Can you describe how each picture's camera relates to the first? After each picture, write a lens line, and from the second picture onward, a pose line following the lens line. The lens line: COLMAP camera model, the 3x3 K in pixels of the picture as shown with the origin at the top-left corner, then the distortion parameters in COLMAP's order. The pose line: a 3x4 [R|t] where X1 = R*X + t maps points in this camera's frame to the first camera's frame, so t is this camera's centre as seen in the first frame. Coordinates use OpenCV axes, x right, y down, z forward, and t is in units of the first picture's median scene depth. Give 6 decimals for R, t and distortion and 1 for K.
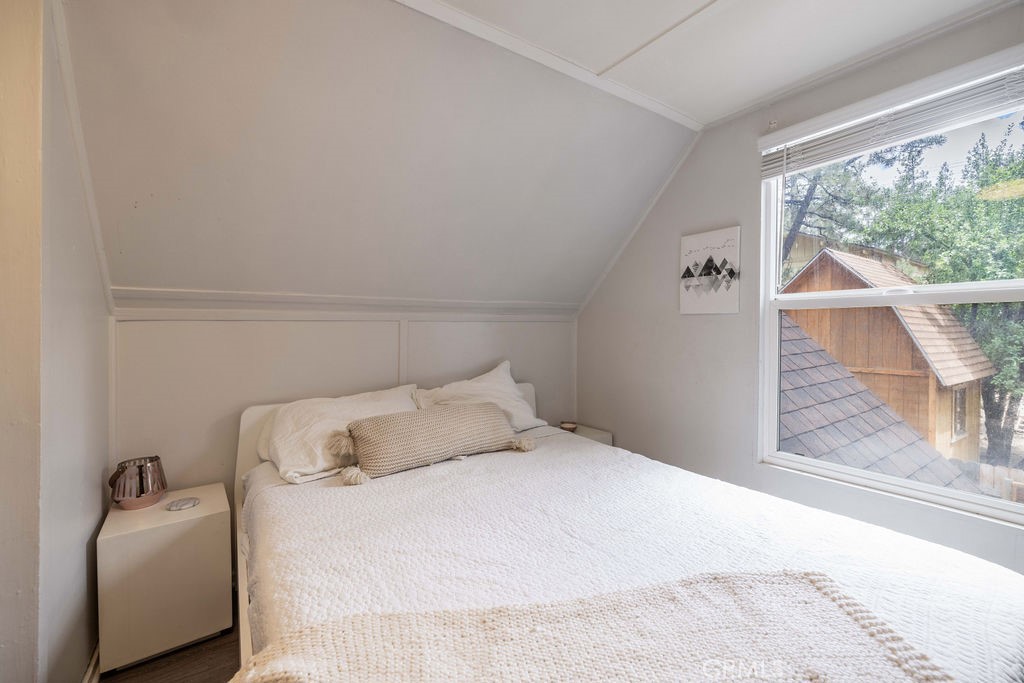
lens RADIAL K [[427.5, 0, 506.2], [0, 427.5, 337.3], [0, 0, 1]] dist [0.004520, -0.000001]
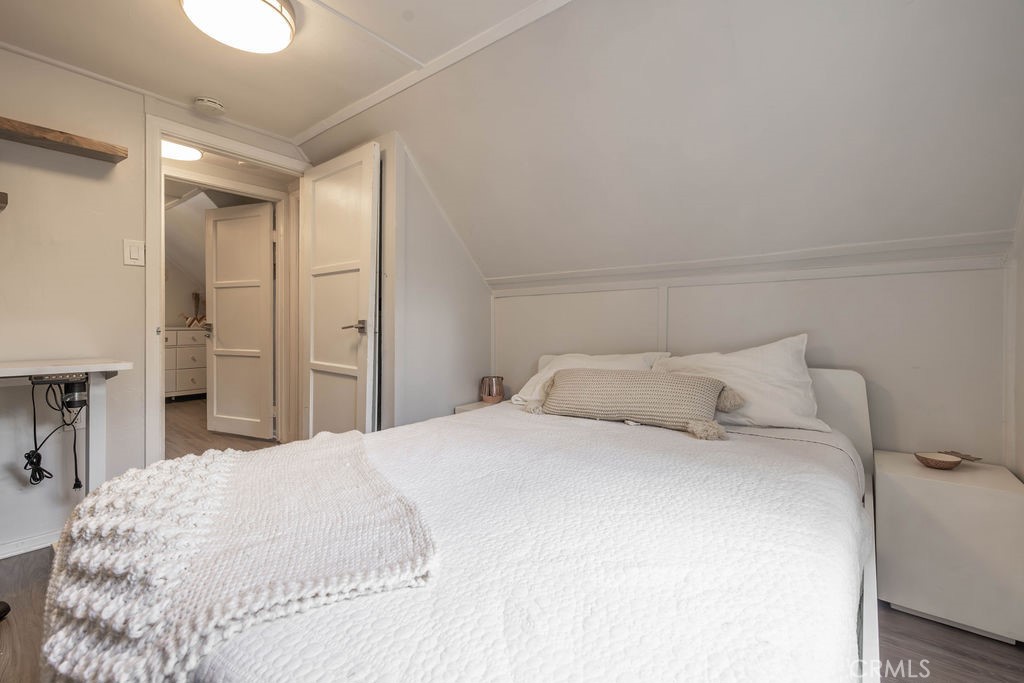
lens RADIAL K [[427.5, 0, 509.2], [0, 427.5, 335.3], [0, 0, 1]] dist [0.004520, -0.000001]
pose [[0.325323, 0.022829, -0.945327, 0.703330], [-0.014741, 0.999709, 0.019070, 0.072409], [0.945488, 0.007731, 0.325565, 0.434533]]
